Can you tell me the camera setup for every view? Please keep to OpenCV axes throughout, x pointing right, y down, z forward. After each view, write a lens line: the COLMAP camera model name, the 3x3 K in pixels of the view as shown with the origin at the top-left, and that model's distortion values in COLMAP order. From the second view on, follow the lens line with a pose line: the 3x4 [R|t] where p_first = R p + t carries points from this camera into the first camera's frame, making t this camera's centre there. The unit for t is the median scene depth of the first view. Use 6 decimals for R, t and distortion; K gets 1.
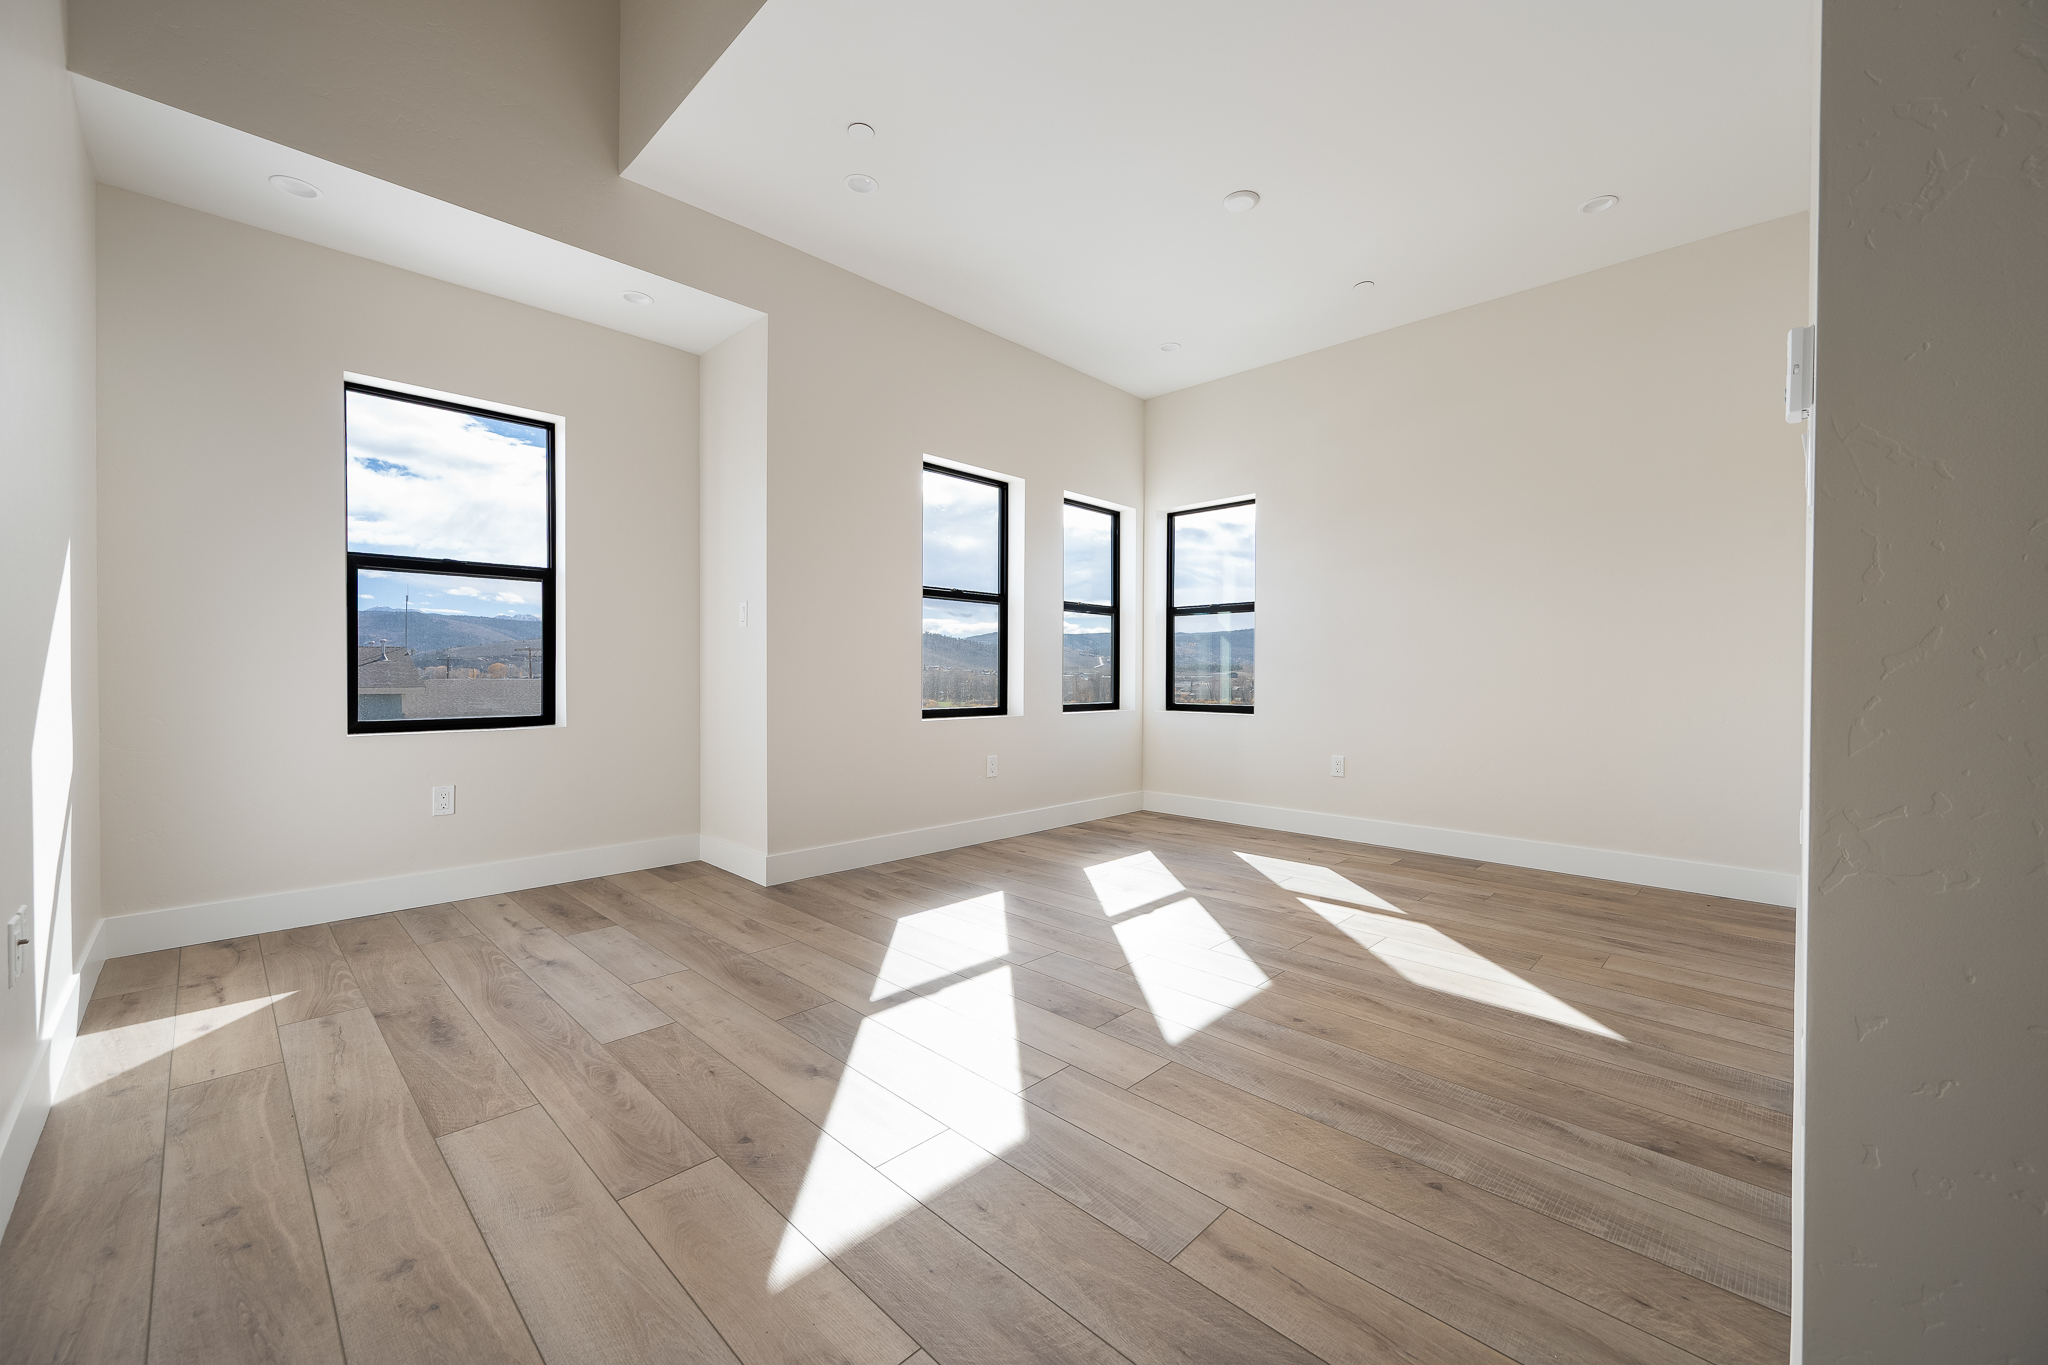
lens RADIAL K [[805.7, 0, 1024.0], [0, 805.7, 682.5], [0, 0, 1]] dist [-0.000553, 0.000365]
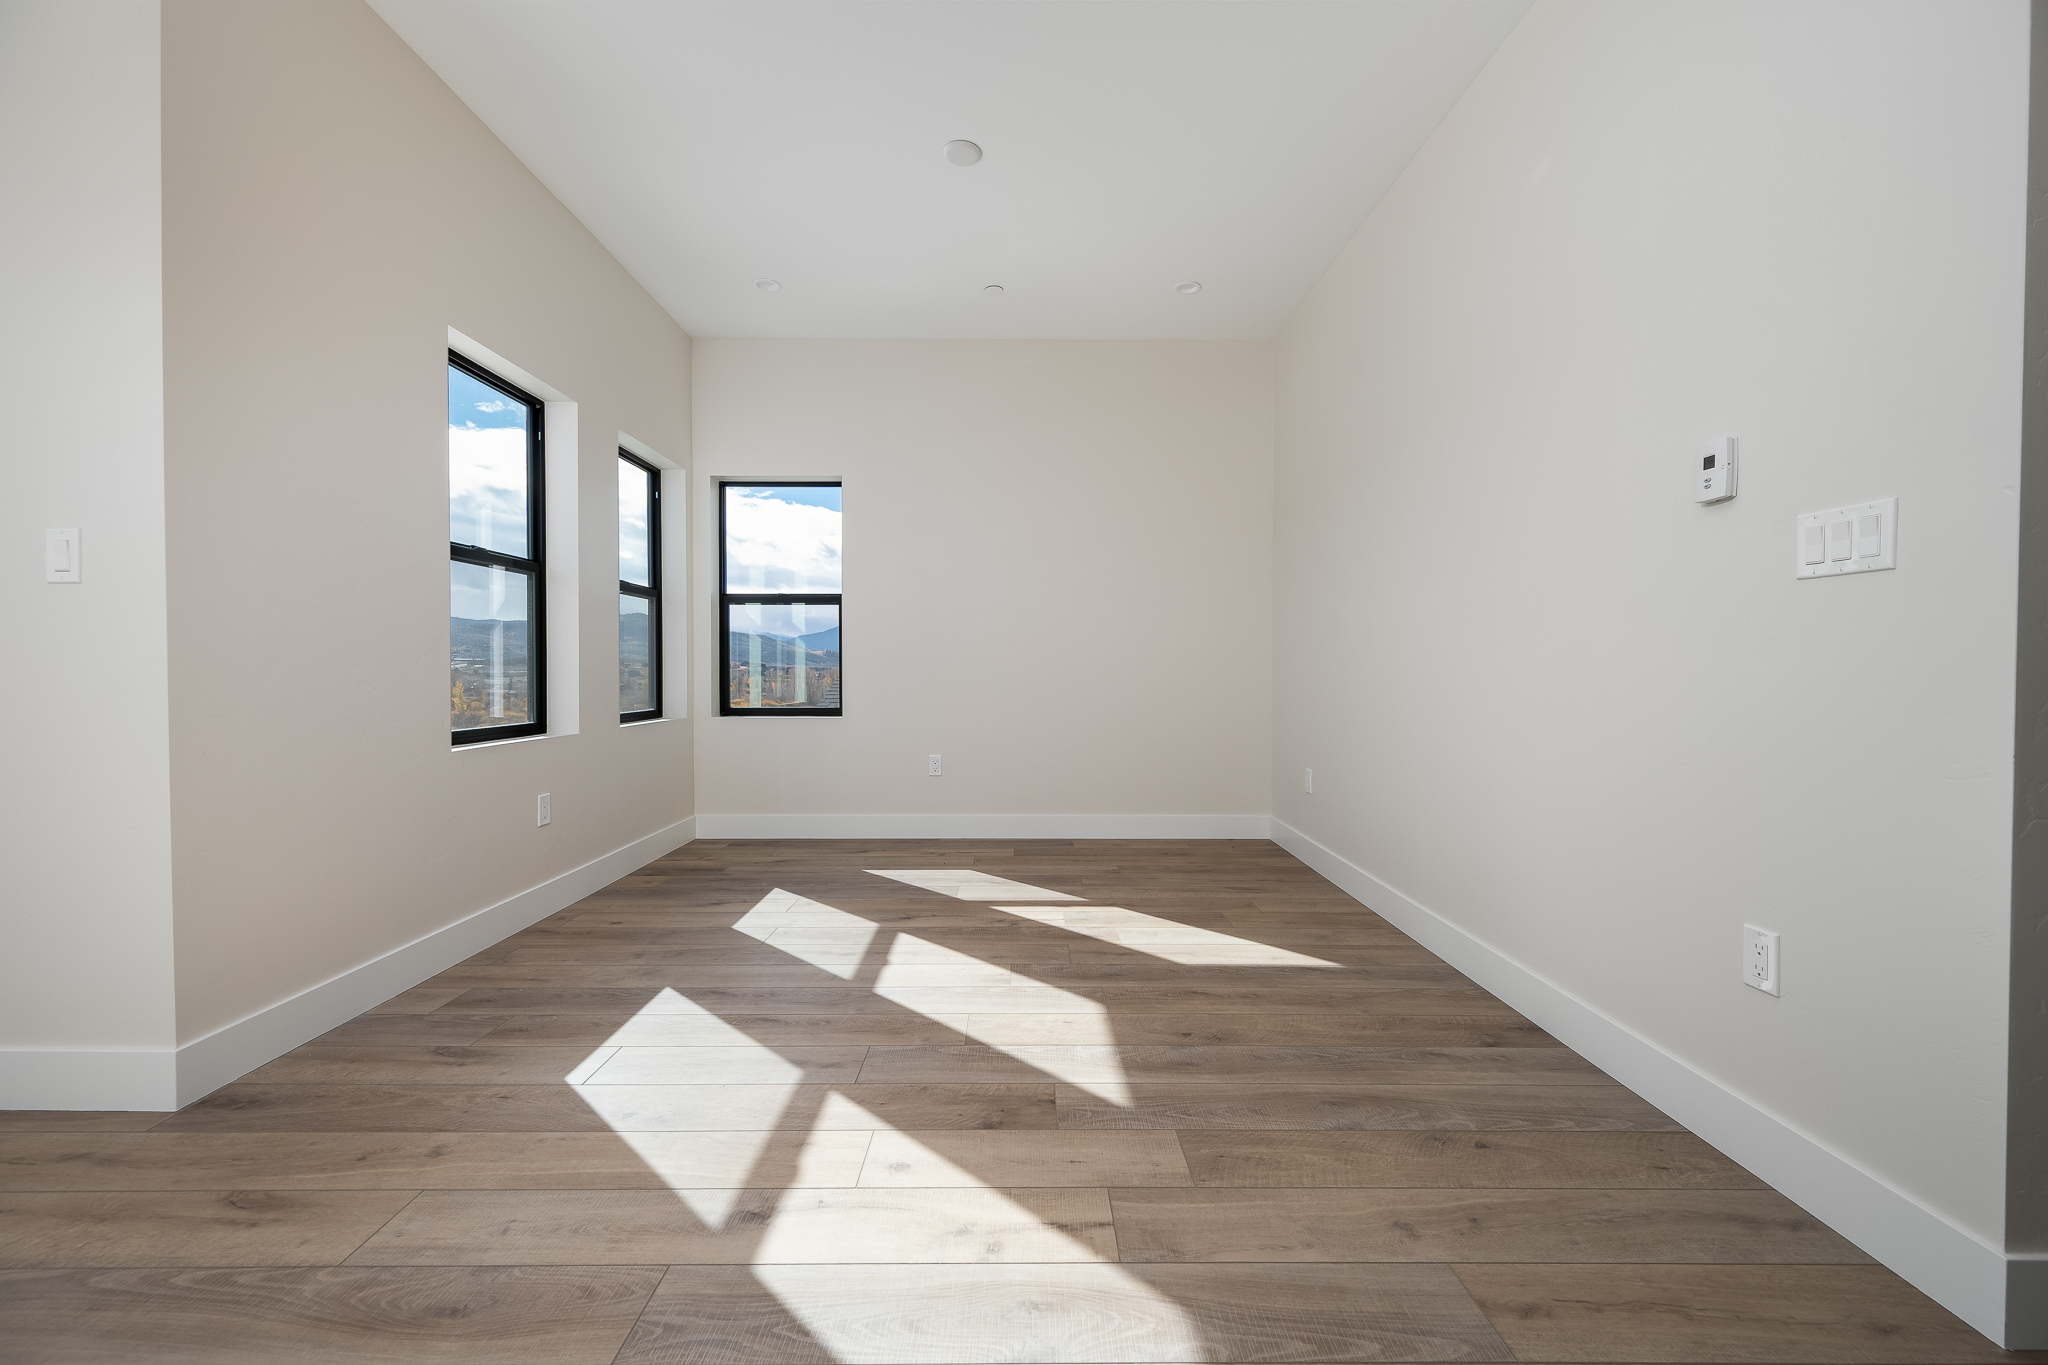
lens RADIAL K [[805.7, 0, 1024.0], [0, 805.7, 682.5], [0, 0, 1]] dist [-0.000553, 0.000365]
pose [[0.708688, -0.015477, 0.705352, -0.454294], [0.010221, 0.999880, 0.011670, -0.017442], [-0.705448, -0.001061, 0.708761, 0.429531]]
